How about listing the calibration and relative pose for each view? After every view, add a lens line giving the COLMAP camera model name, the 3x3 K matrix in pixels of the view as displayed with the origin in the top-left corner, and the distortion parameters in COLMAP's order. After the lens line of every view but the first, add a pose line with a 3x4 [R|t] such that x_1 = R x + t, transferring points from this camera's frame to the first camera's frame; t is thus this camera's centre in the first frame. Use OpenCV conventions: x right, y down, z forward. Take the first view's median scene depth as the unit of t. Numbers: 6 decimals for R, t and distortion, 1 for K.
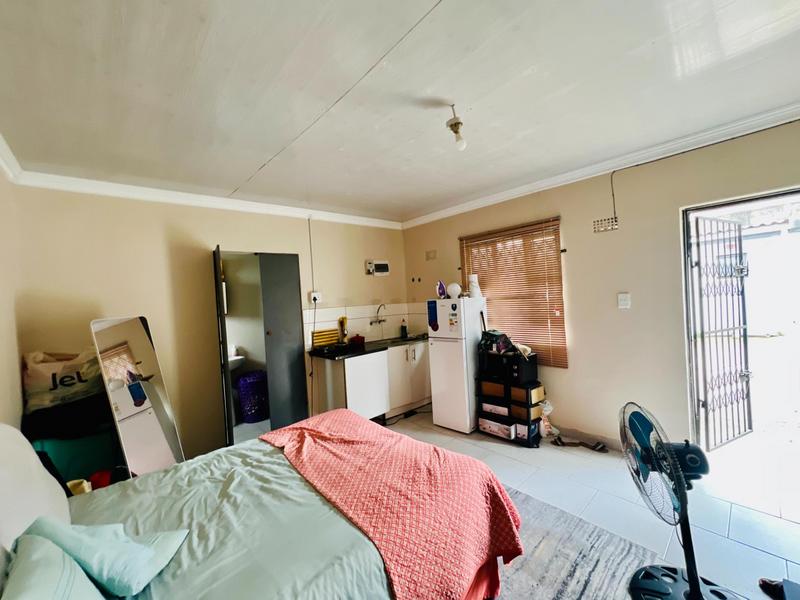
lens RADIAL K [[318.5, 0, 399.7], [0, 318.5, 297.8], [0, 0, 1]] dist [0.000609, 0.000263]
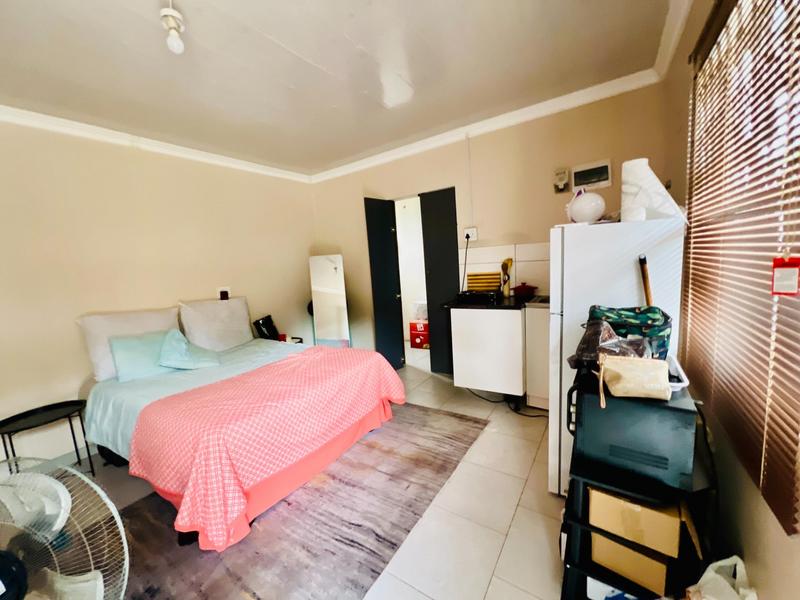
lens RADIAL K [[318.5, 0, 399.7], [0, 318.5, 297.8], [0, 0, 1]] dist [0.000609, 0.000263]
pose [[0.263734, 0.152725, -0.952428, 0.521333], [0.049398, 0.983952, 0.171459, 0.009903], [0.963330, -0.092267, 0.251957, 0.572781]]
